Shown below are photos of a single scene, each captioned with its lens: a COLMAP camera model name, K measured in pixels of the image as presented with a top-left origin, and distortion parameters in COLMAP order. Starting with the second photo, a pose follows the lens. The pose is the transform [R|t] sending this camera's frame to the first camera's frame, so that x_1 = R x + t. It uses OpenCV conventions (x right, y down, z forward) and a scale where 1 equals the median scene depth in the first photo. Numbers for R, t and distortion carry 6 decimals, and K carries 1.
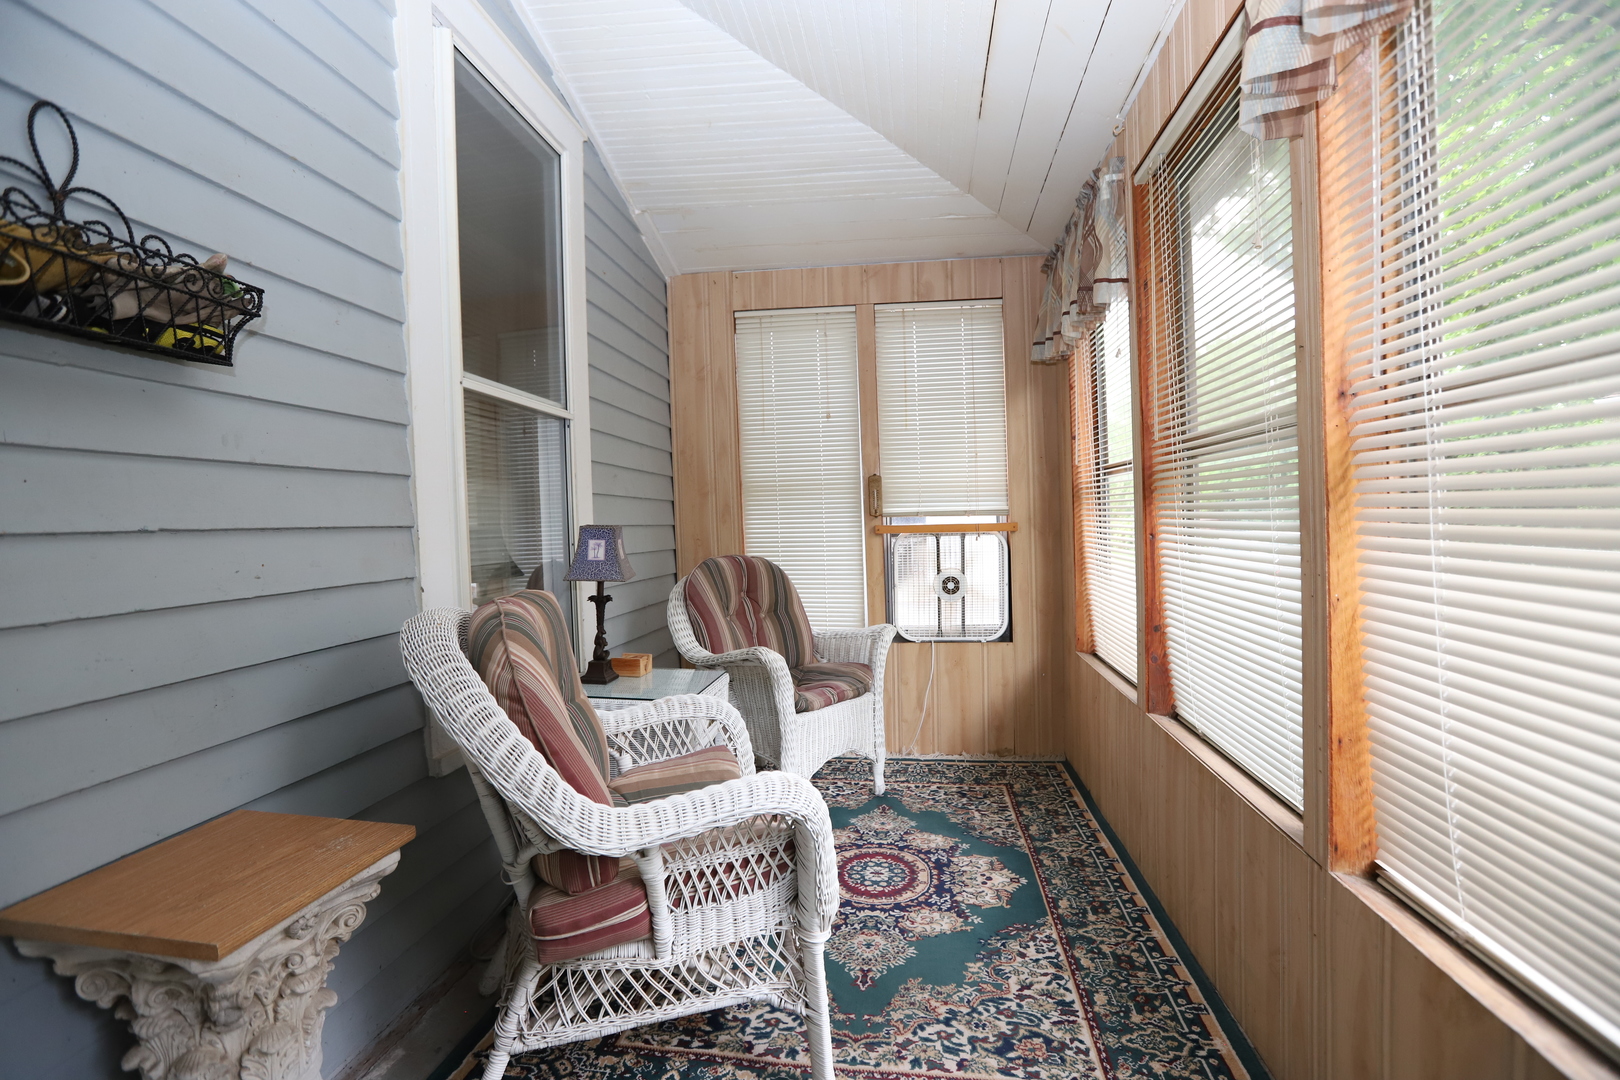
lens RADIAL K [[740.4, 0, 810.0], [0, 740.4, 540.0], [0, 0, 1]] dist [-0.050374, 0.019061]
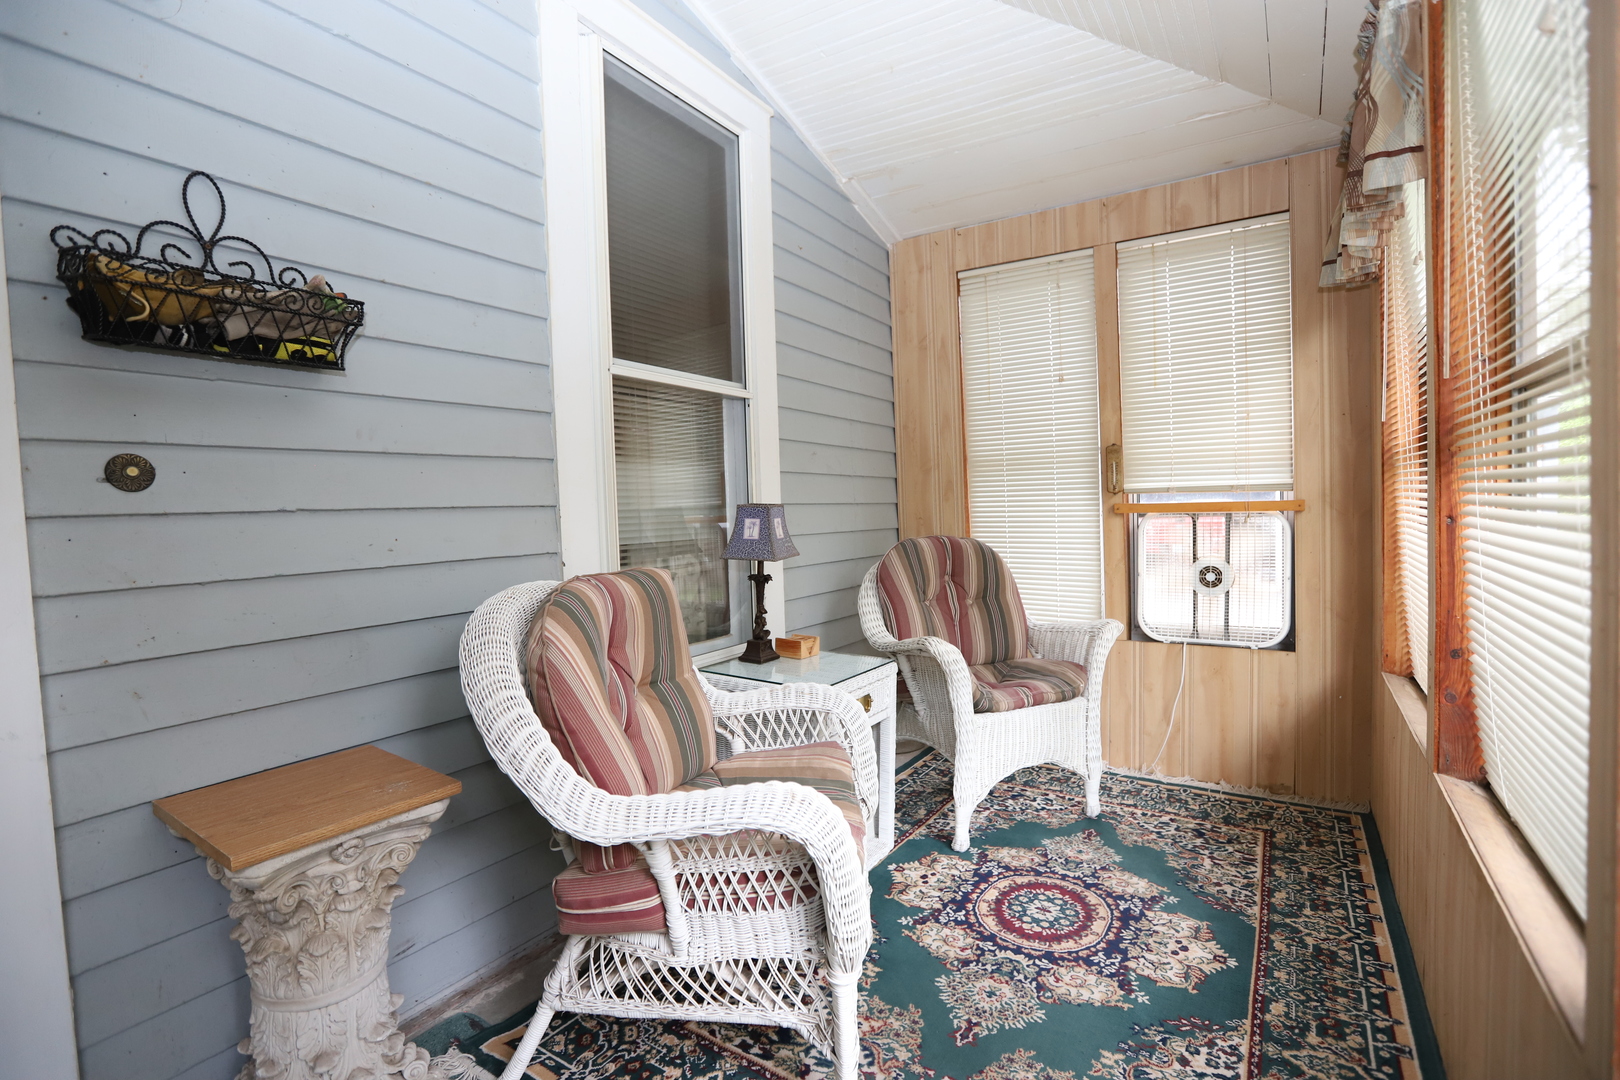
lens RADIAL K [[738.1, 0, 810.0], [0, 738.1, 540.0], [0, 0, 1]] dist [-0.054780, 0.023445]
pose [[0.904416, 0.019513, -0.426205, 0.209174], [-0.006396, 0.999461, 0.032187, -0.003935], [0.426603, -0.026384, 0.904054, 0.134060]]
